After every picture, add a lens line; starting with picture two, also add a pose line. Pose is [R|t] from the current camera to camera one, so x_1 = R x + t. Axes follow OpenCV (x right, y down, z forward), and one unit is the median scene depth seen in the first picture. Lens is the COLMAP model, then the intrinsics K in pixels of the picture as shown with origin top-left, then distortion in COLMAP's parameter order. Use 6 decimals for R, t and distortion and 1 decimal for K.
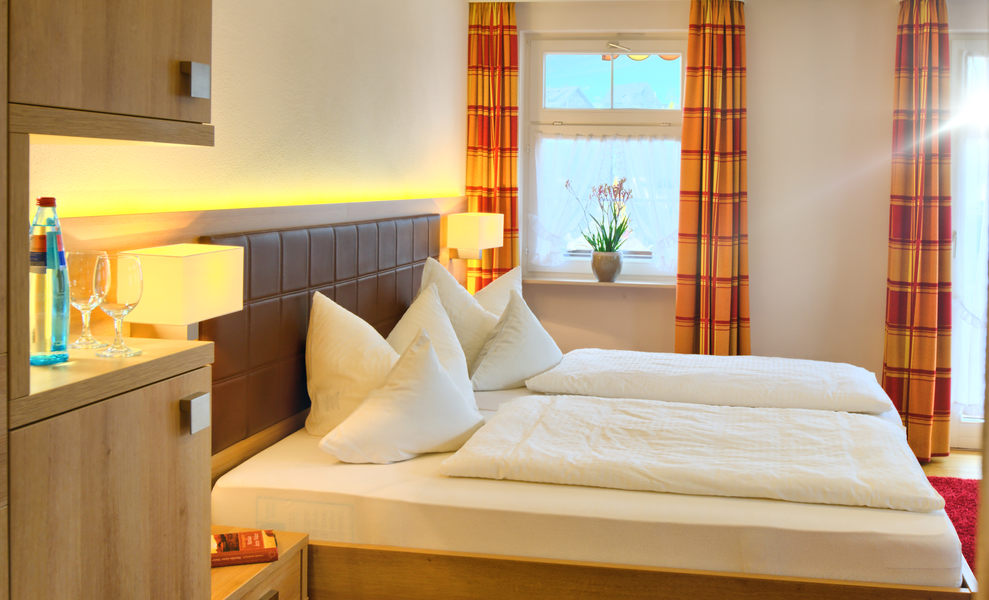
lens RADIAL K [[1044.5, 0, 586.3], [0, 1044.5, 229.9], [0, 0, 1]] dist [0.033811, 0.000000]
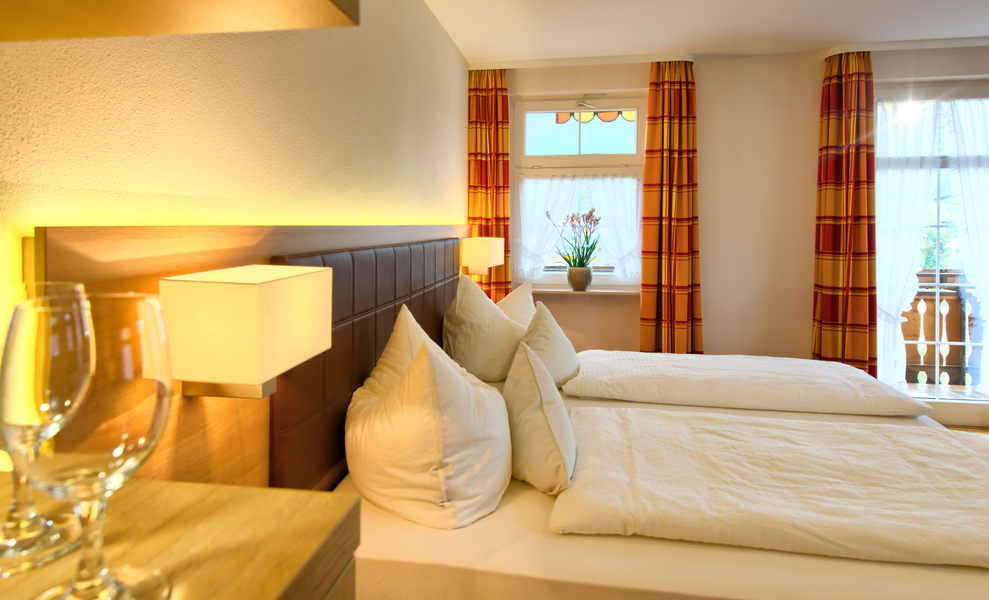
lens RADIAL K [[611.2, 0, 483.7], [0, 611.2, 248.2], [0, 0, 1]] dist [0.042056, -0.006297]
pose [[0.999729, -0.019586, 0.012596, -0.111306], [0.019739, 0.999731, -0.012209, 0.005142], [-0.012353, 0.012454, 0.999846, 0.276801]]
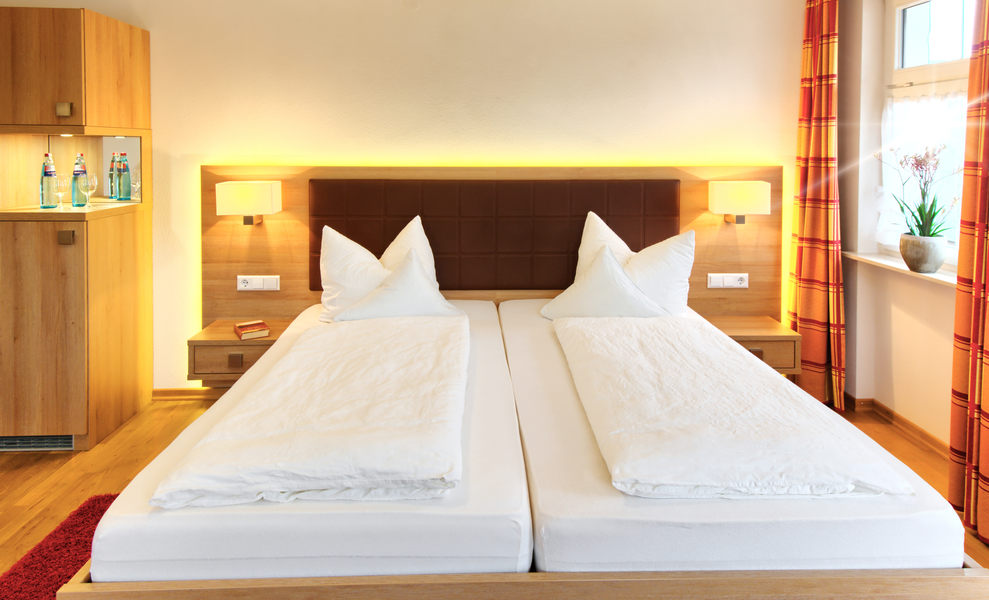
lens RADIAL K [[629.9, 0, 479.8], [0, 629.9, 181.0], [0, 0, 1]] dist [0.026621, -0.000449]
pose [[0.180128, 0.032452, -0.983108, 0.472486], [-0.047977, 0.998556, 0.024171, -0.018333], [0.982473, 0.042813, 0.181424, 0.597766]]
